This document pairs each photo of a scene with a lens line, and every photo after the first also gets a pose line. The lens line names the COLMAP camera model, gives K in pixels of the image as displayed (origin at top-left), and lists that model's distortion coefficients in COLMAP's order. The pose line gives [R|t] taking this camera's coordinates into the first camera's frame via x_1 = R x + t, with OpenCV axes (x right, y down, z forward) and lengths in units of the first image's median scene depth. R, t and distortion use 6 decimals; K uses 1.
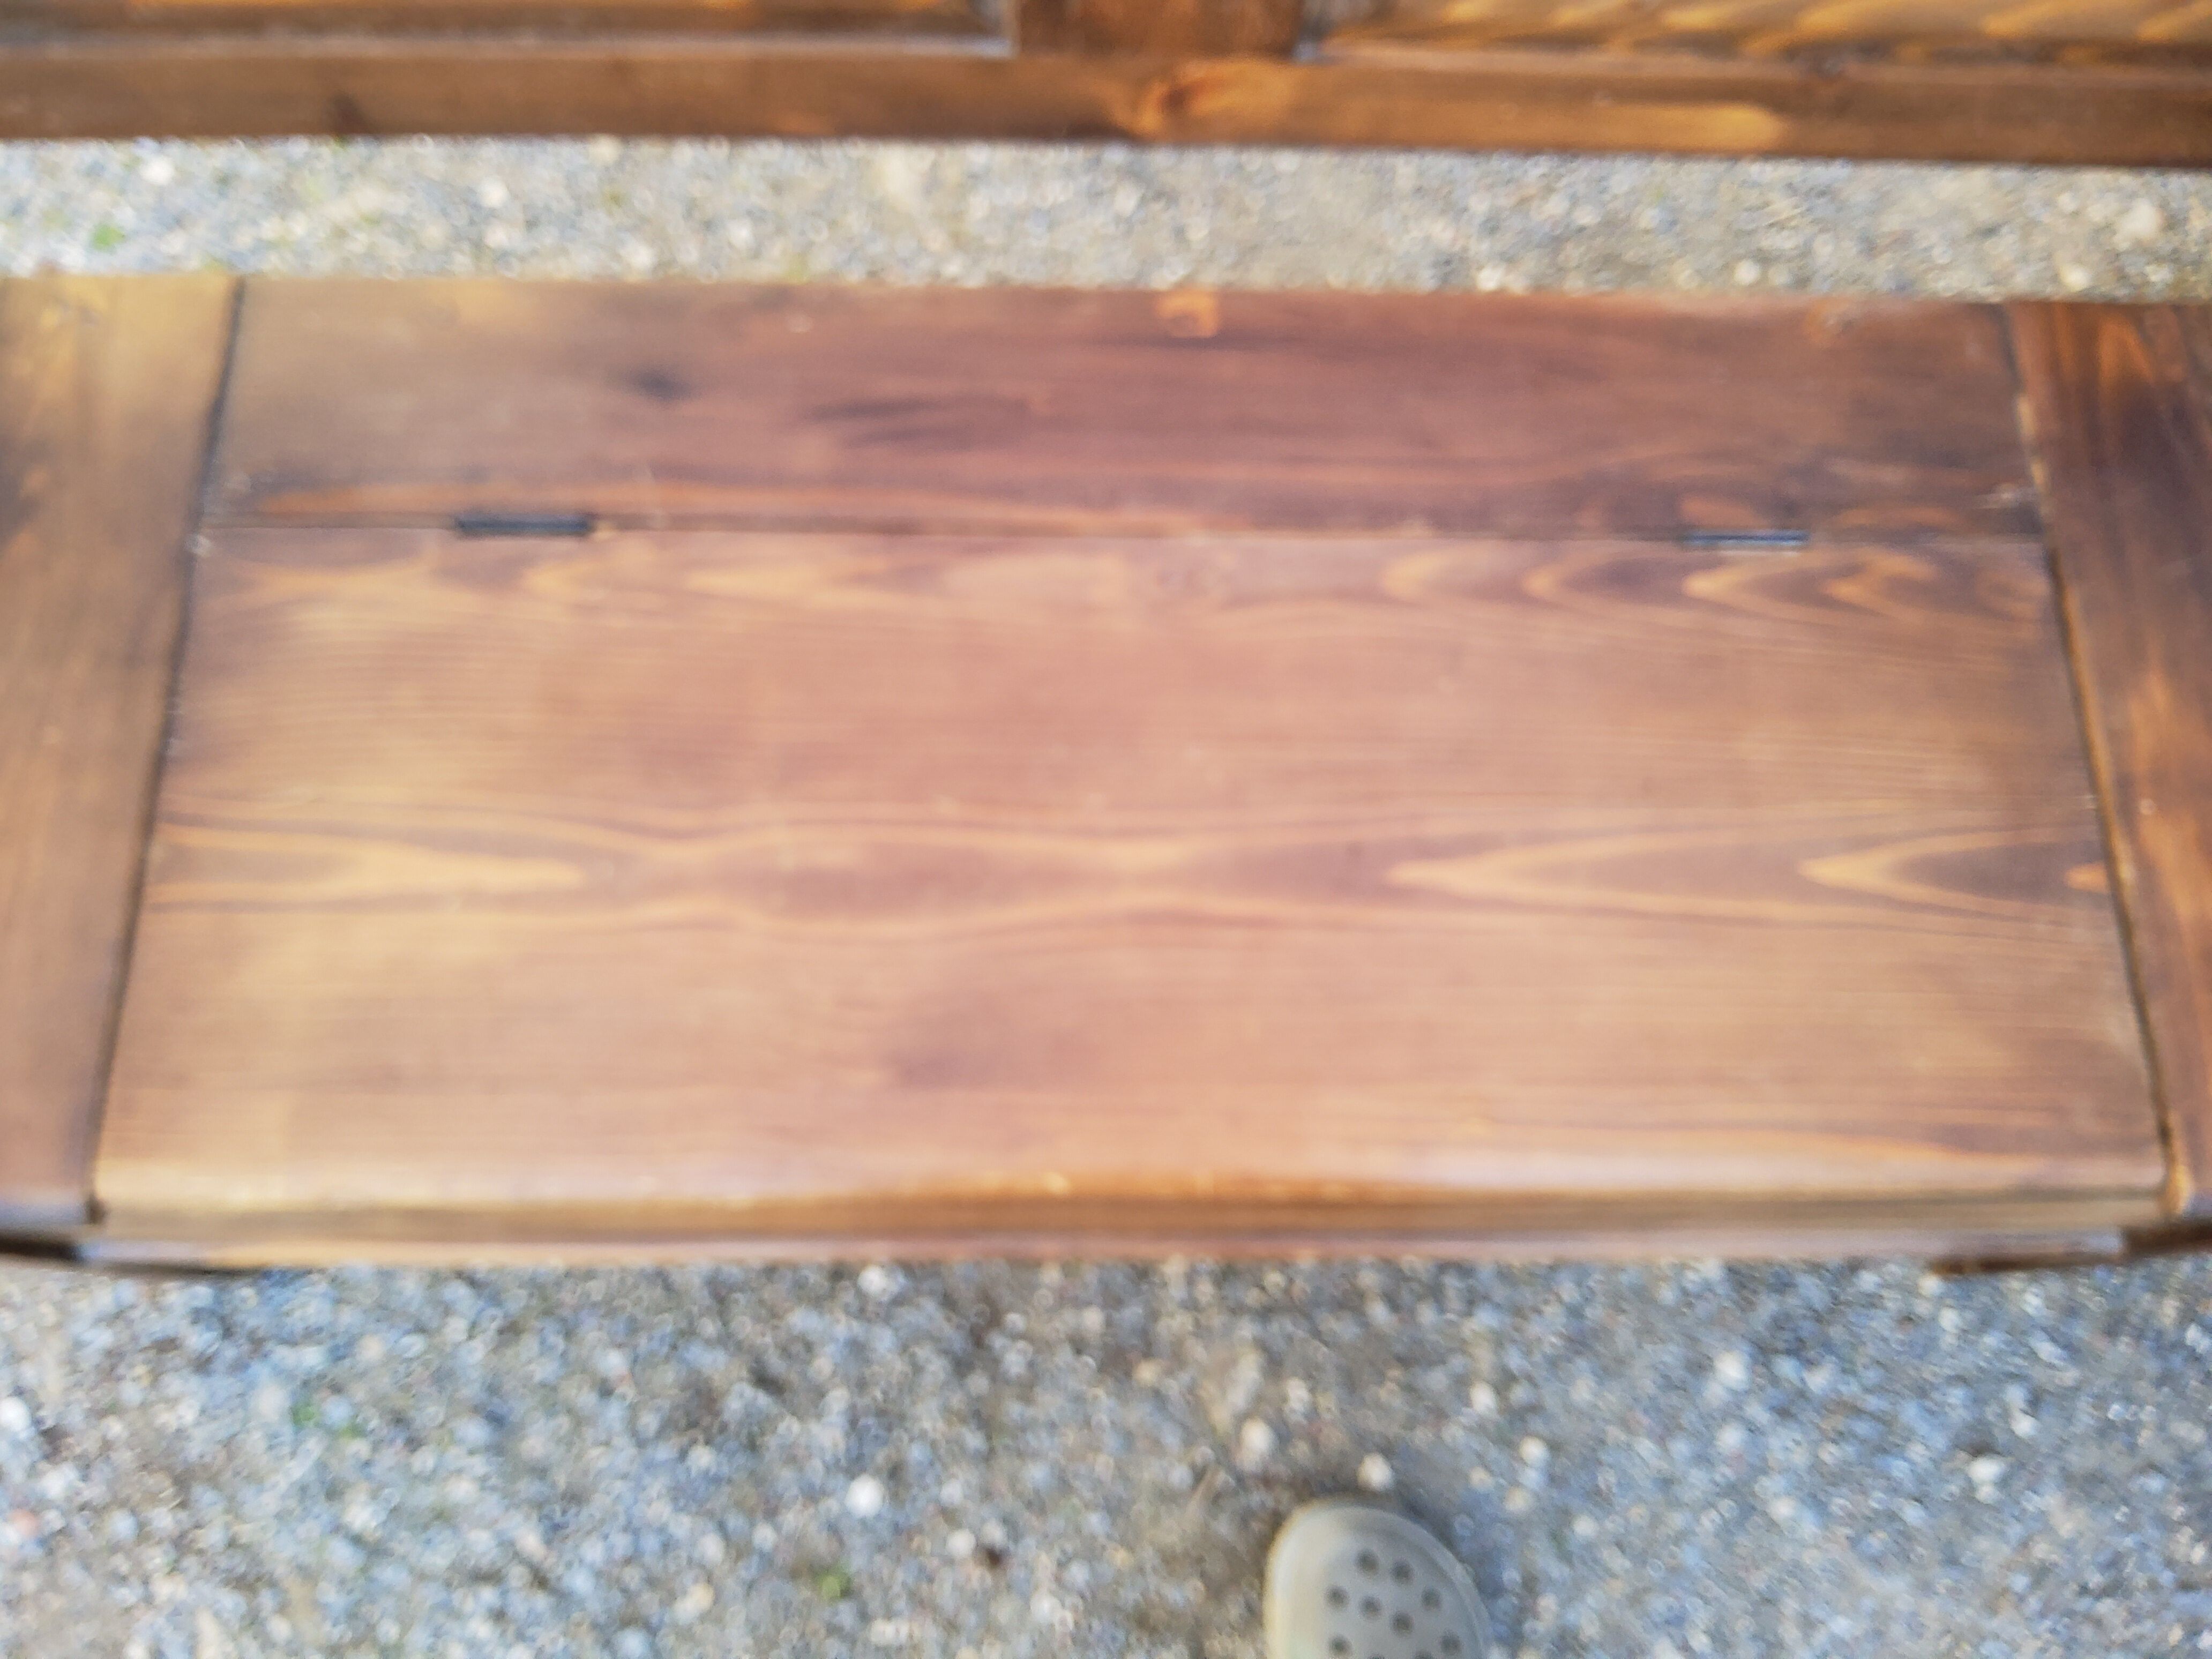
lens RADIAL K [[1715.1, 0, 1106.0], [0, 1715.1, 829.5], [0, 0, 1]] dist [0.032754, -0.107597]
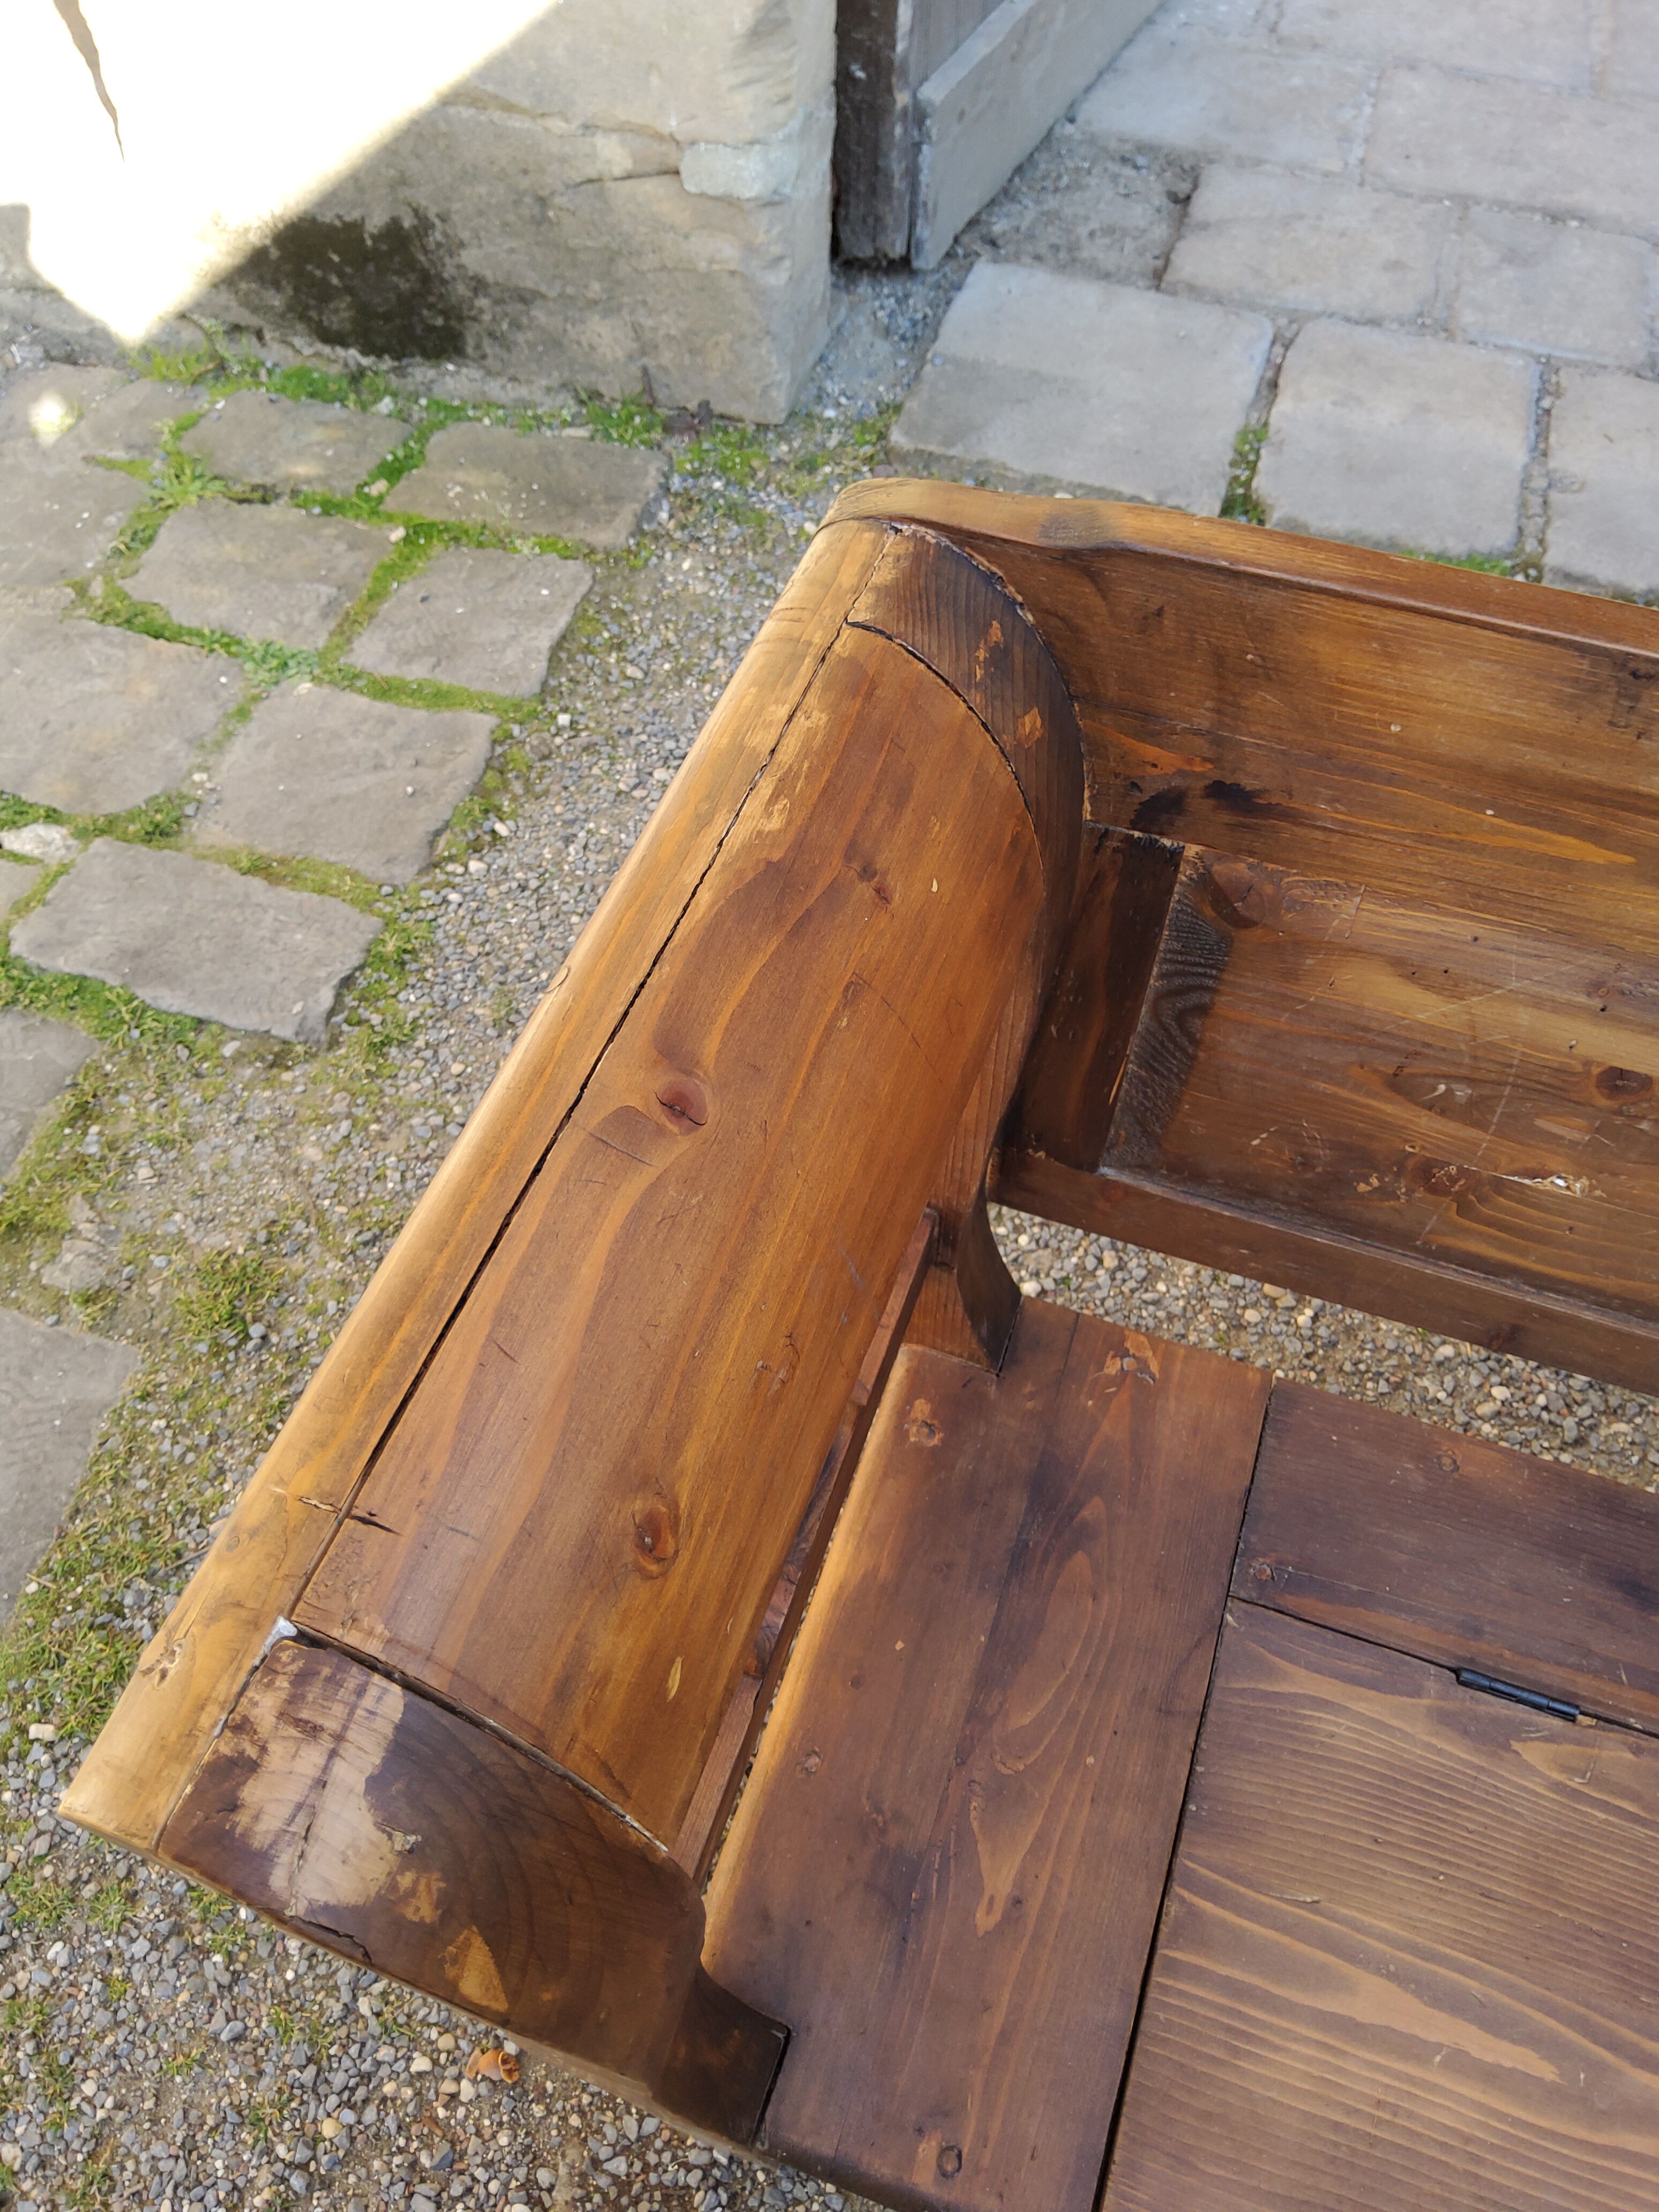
lens RADIAL K [[1666.0, 0, 852.2], [0, 1666.0, 1119.2], [0, 0, 1]] dist [0.047222, -0.090488]
pose [[0.942374, 0.261444, -0.208752, -0.416904], [-0.309477, 0.918256, -0.247042, -0.079261], [0.127100, 0.297410, 0.946252, -0.133822]]
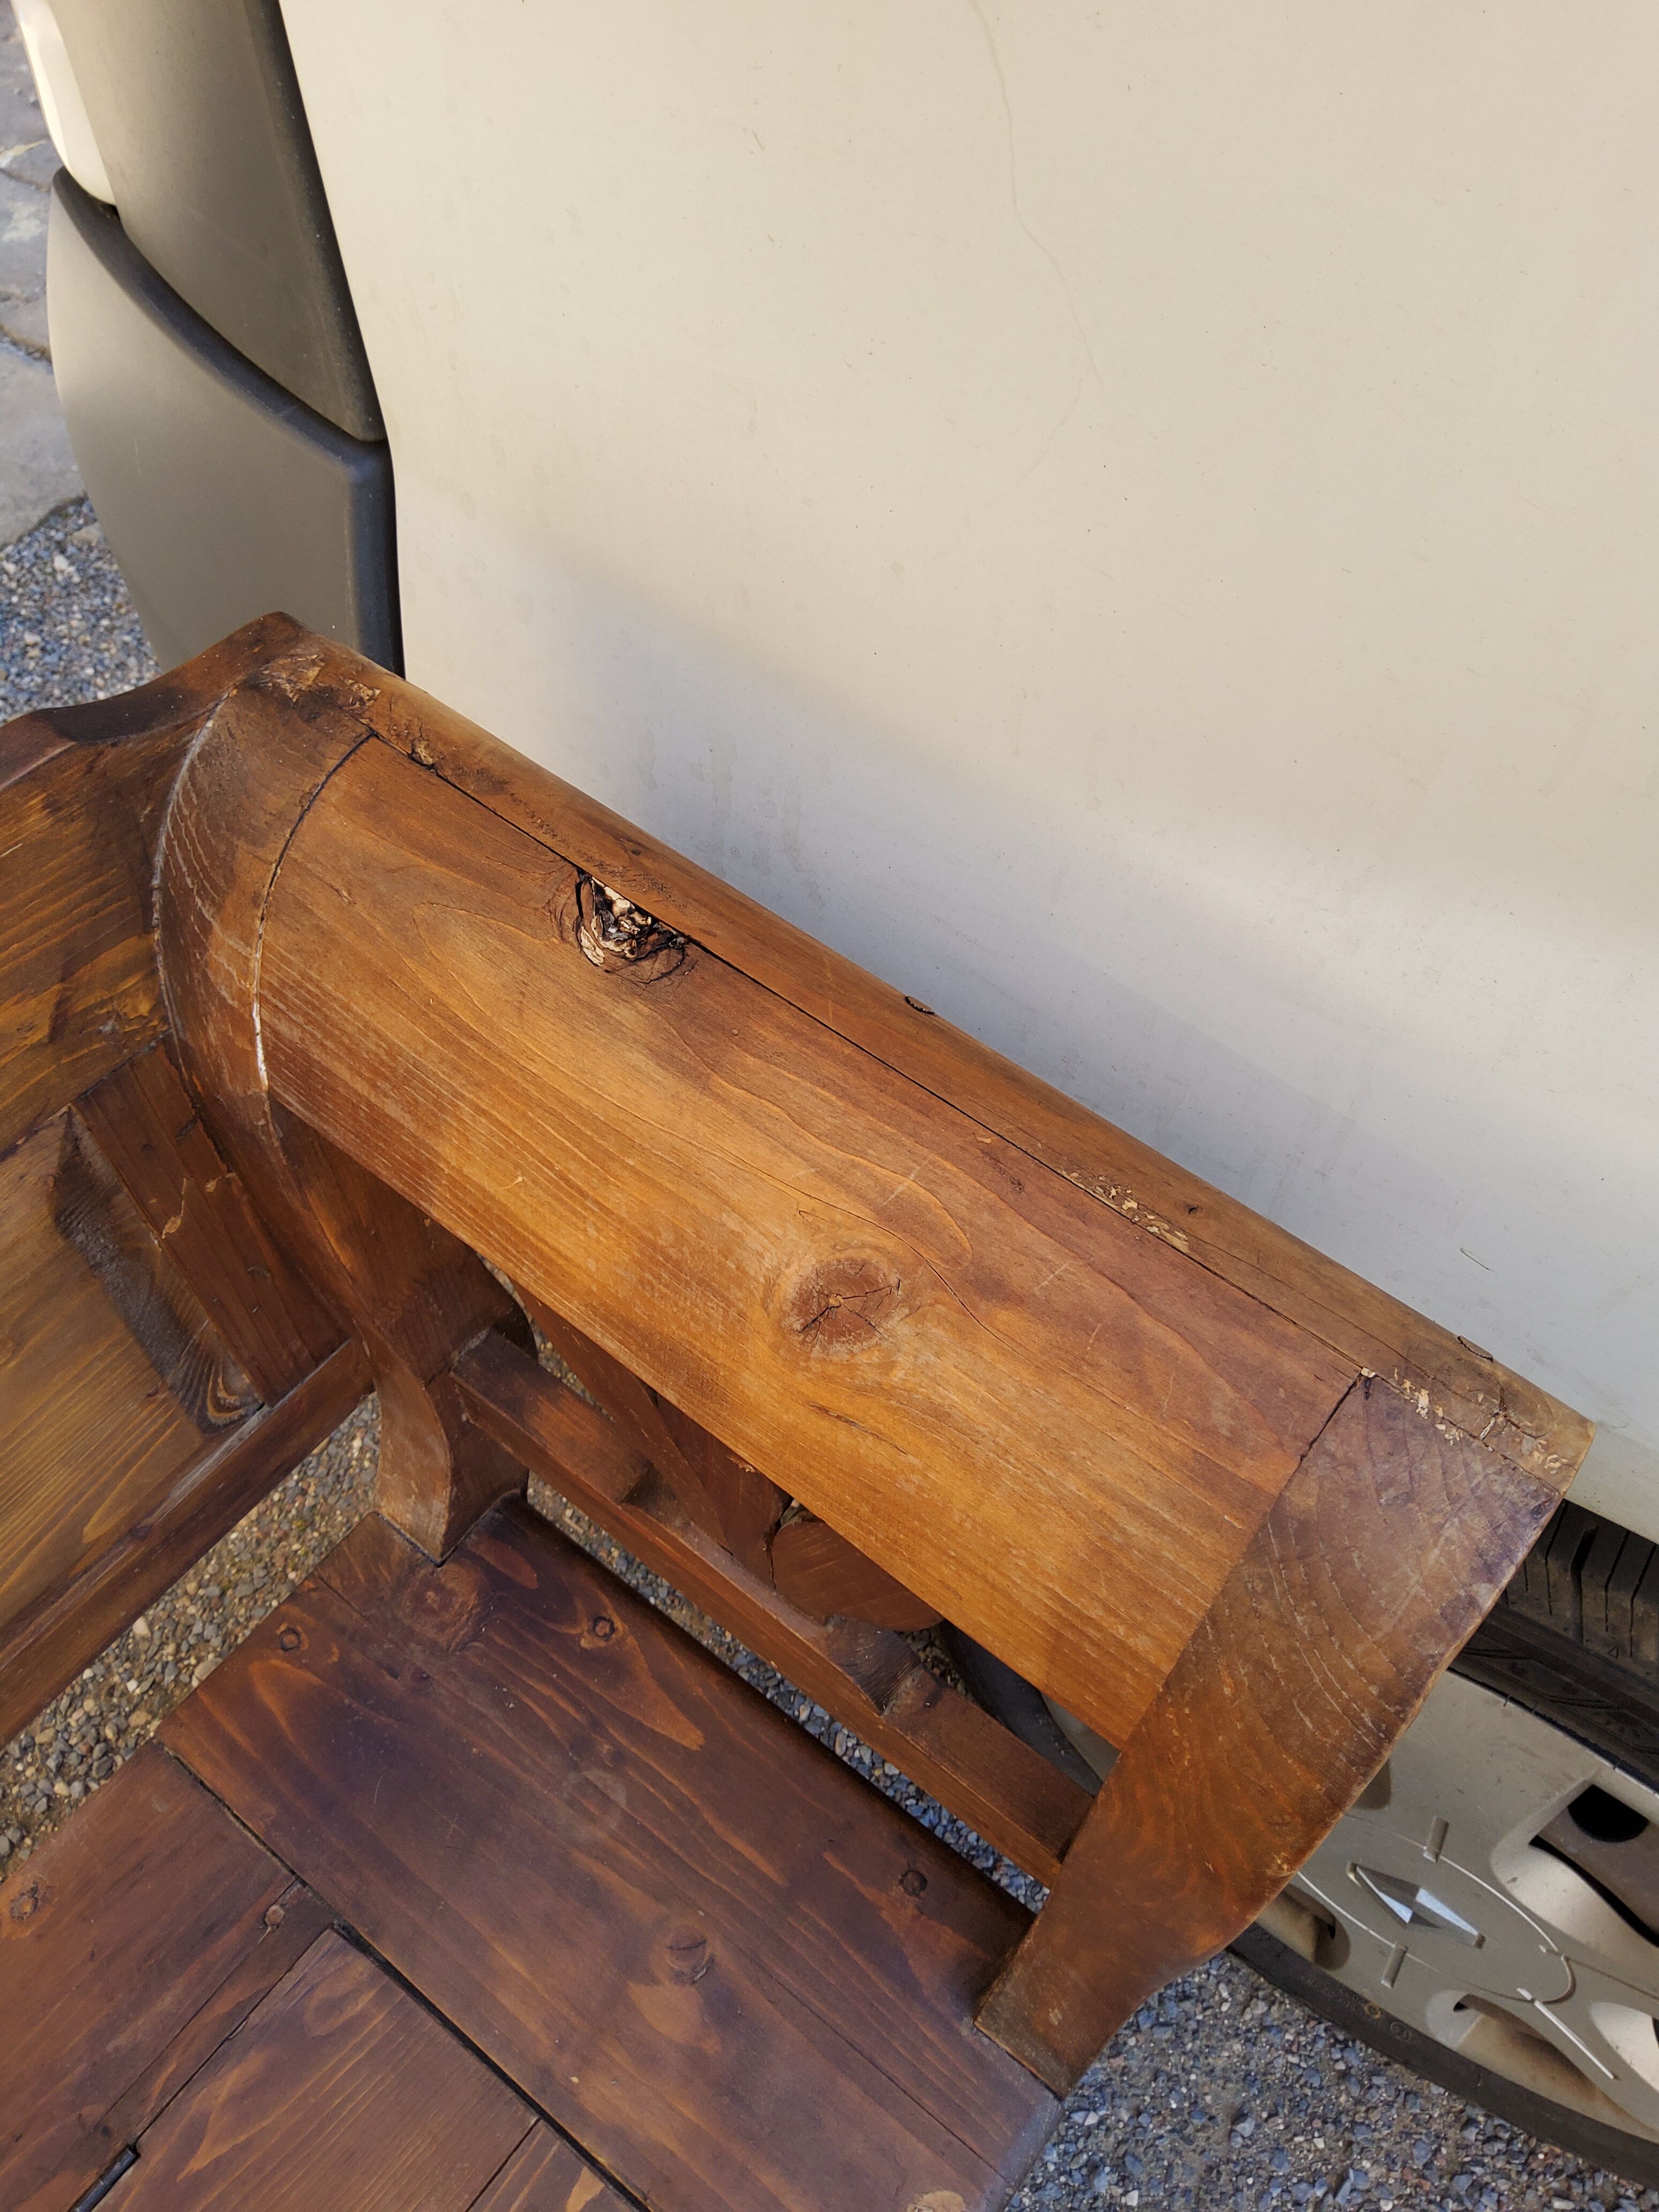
lens RADIAL K [[1657.2, 0, 822.9], [0, 1657.2, 1108.6], [0, 0, 1]] dist [0.002669, -0.030624]
pose [[0.629220, -0.641044, 0.439483, 0.424787], [0.742719, 0.662547, -0.096958, -0.124081], [-0.229023, 0.387420, 0.893003, -0.080803]]
